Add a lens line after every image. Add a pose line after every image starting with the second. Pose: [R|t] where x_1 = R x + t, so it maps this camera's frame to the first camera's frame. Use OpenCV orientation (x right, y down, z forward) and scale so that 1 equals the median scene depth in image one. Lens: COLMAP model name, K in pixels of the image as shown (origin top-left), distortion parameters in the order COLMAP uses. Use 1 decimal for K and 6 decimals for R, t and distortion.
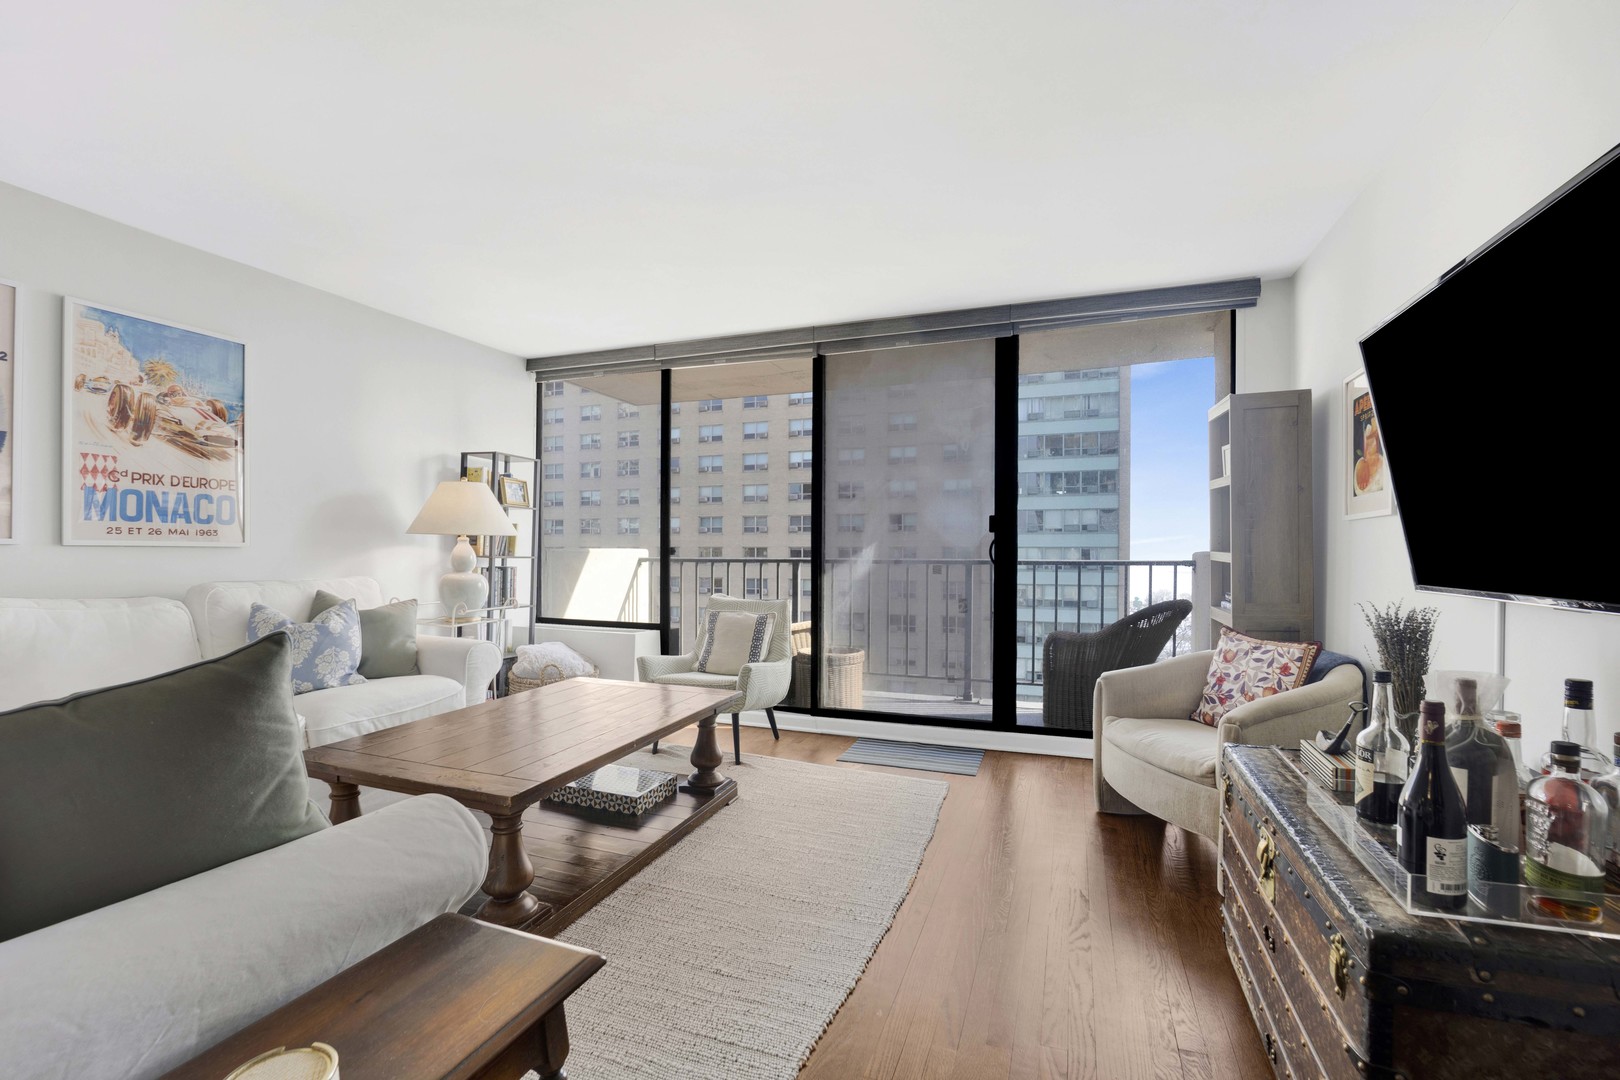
lens RADIAL K [[679.4, 0, 816.1], [0, 679.4, 554.7], [0, 0, 1]] dist [-0.013753, -0.000296]
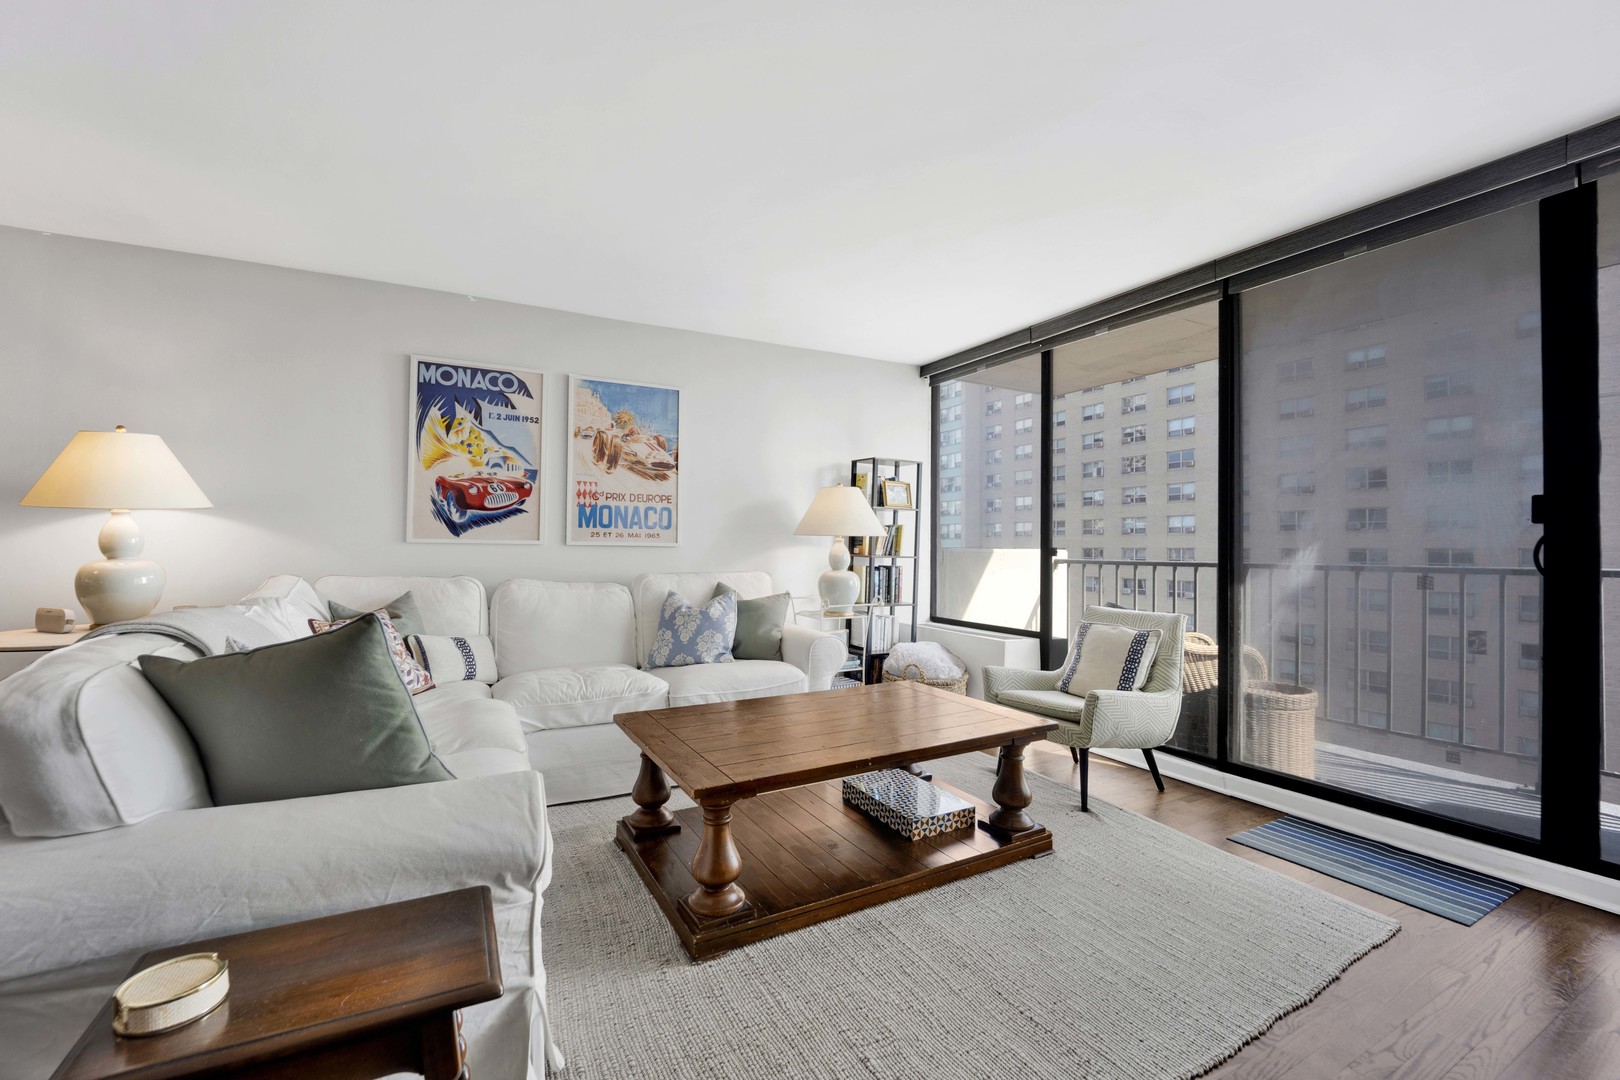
lens RADIAL K [[679.4, 0, 822.1], [0, 679.4, 536.5], [0, 0, 1]] dist [-0.013753, -0.000296]
pose [[0.762741, -0.009438, -0.646635, 0.159831], [-0.009100, 0.999638, -0.025325, -0.000277], [0.646640, 0.025200, 0.762379, 0.146153]]
